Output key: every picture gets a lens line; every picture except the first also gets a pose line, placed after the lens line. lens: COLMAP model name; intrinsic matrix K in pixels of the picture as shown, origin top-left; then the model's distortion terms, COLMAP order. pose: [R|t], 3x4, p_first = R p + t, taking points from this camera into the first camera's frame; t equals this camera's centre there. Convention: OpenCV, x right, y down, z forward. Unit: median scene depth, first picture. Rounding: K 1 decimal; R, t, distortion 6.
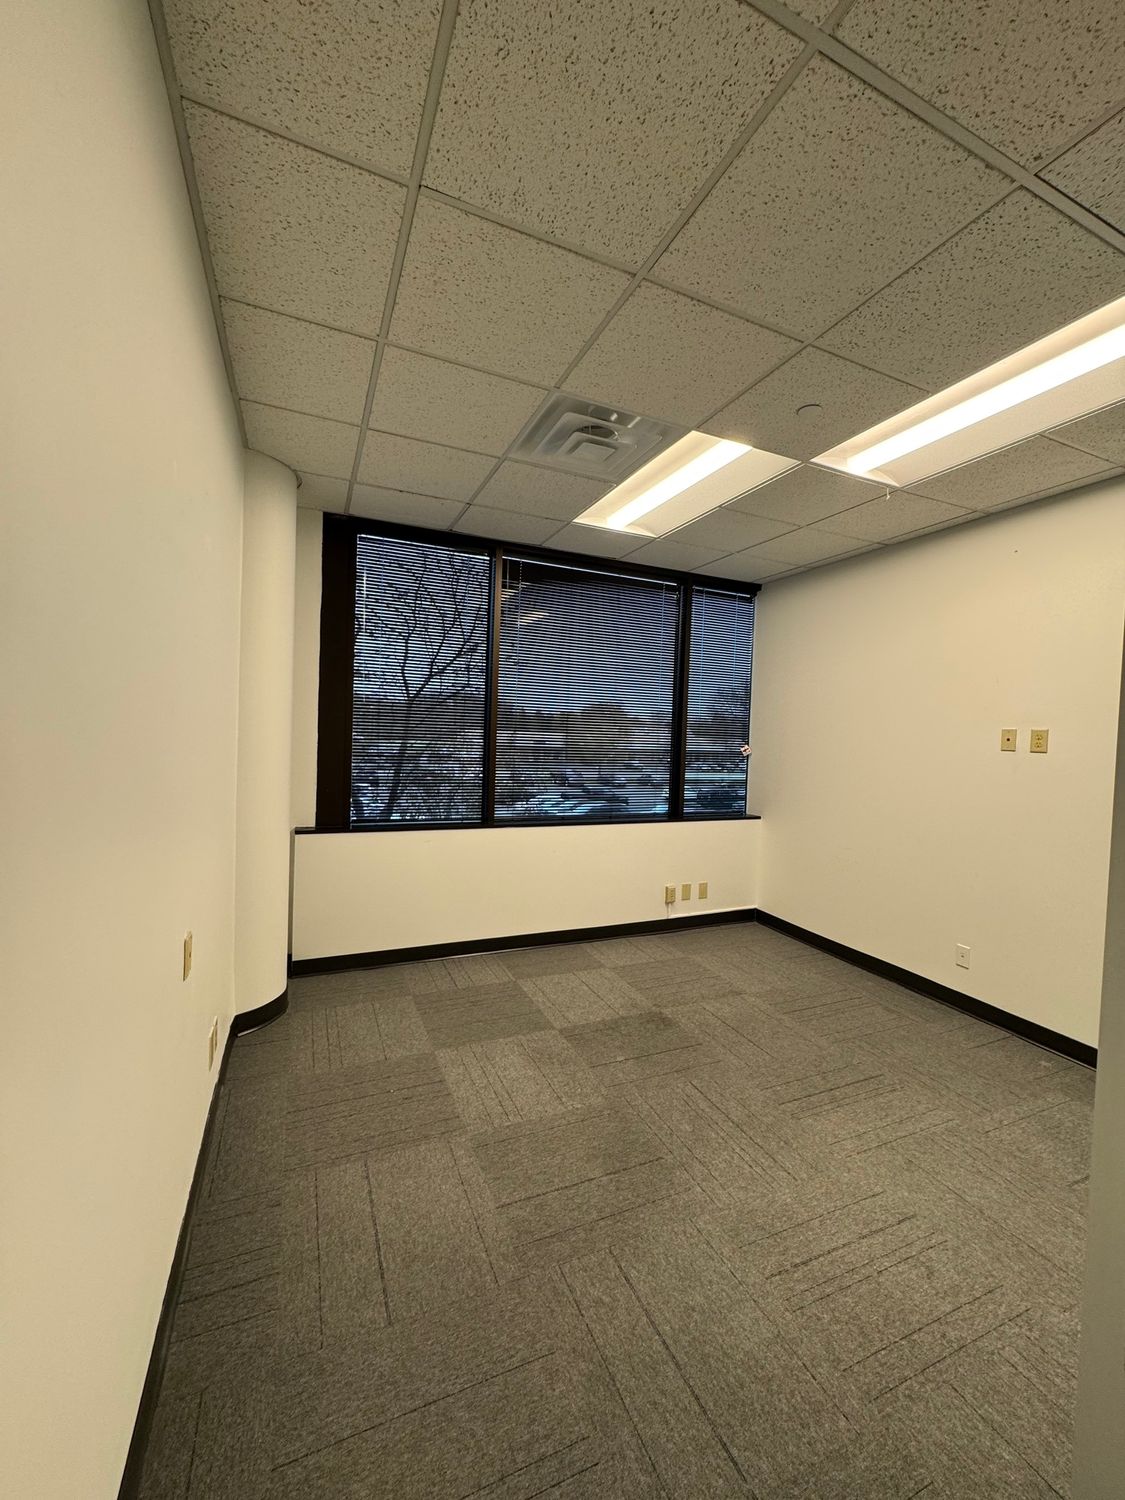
lens RADIAL K [[596.5, 0, 560.6], [0, 596.5, 755.6], [0, 0, 1]] dist [0.004028, 0.000439]
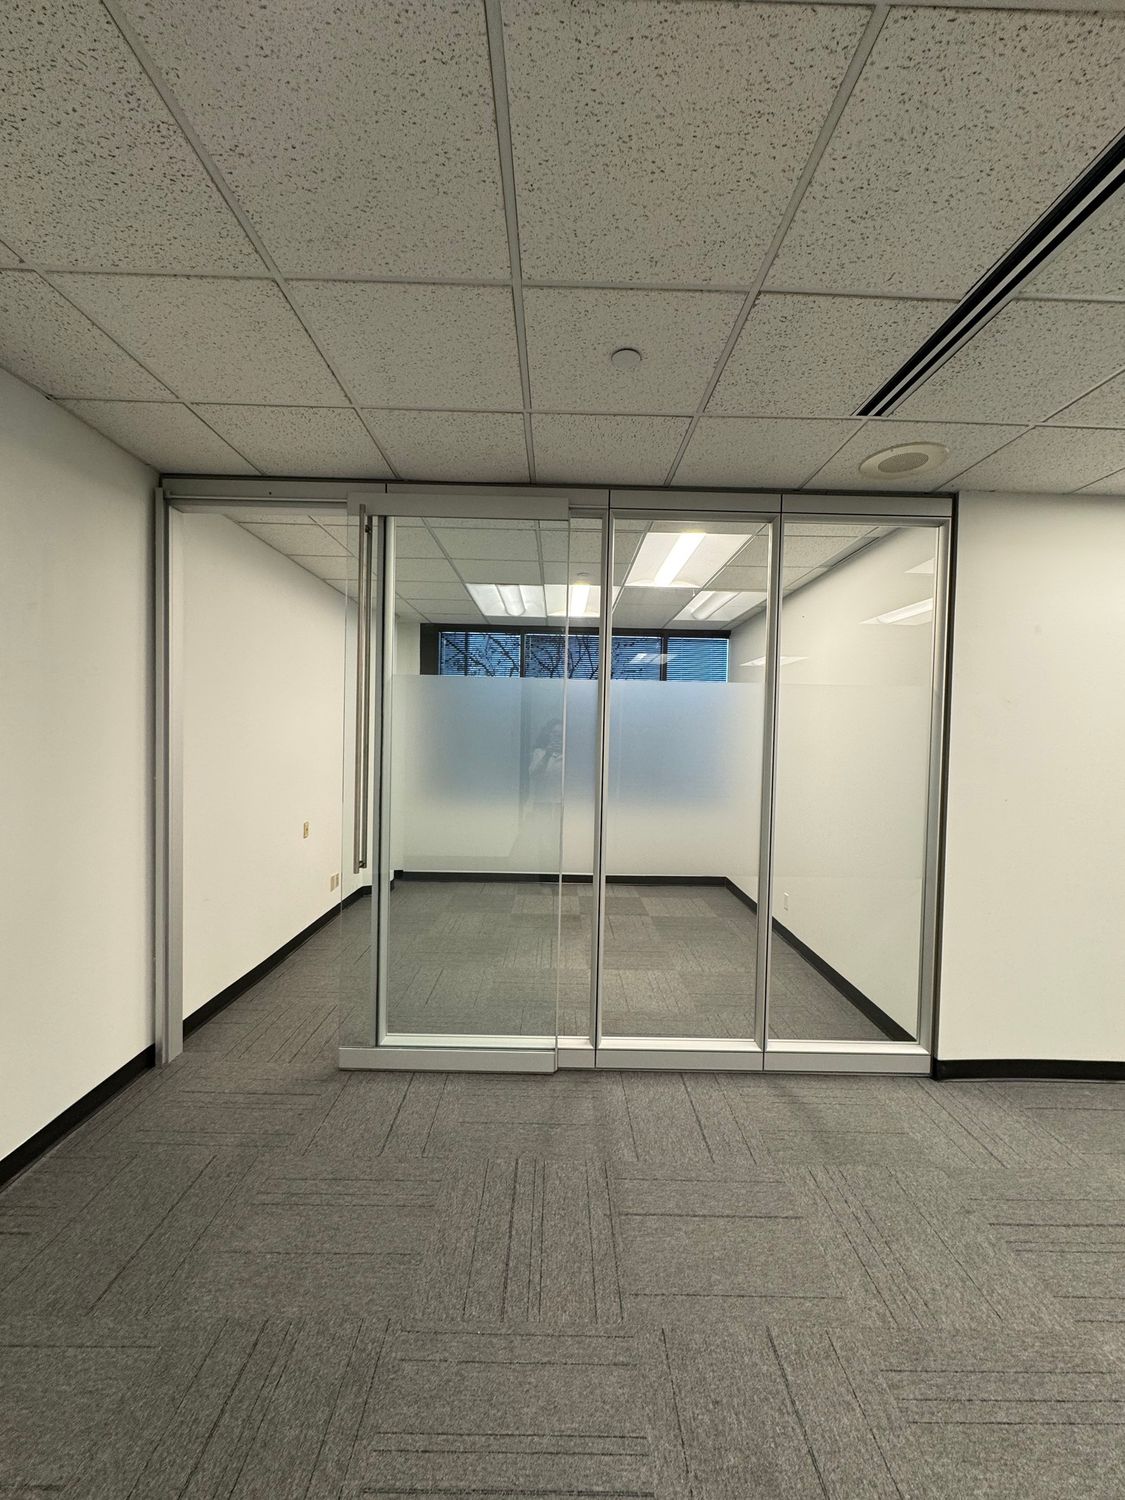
lens RADIAL K [[596.5, 0, 563.6], [0, 596.5, 753.1], [0, 0, 1]] dist [0.004028, 0.000439]
pose [[0.922324, -0.000733, -0.386418, 0.780441], [-0.006977, 0.999804, -0.018550, 0.017464], [0.386355, 0.019805, 0.922137, -0.543736]]
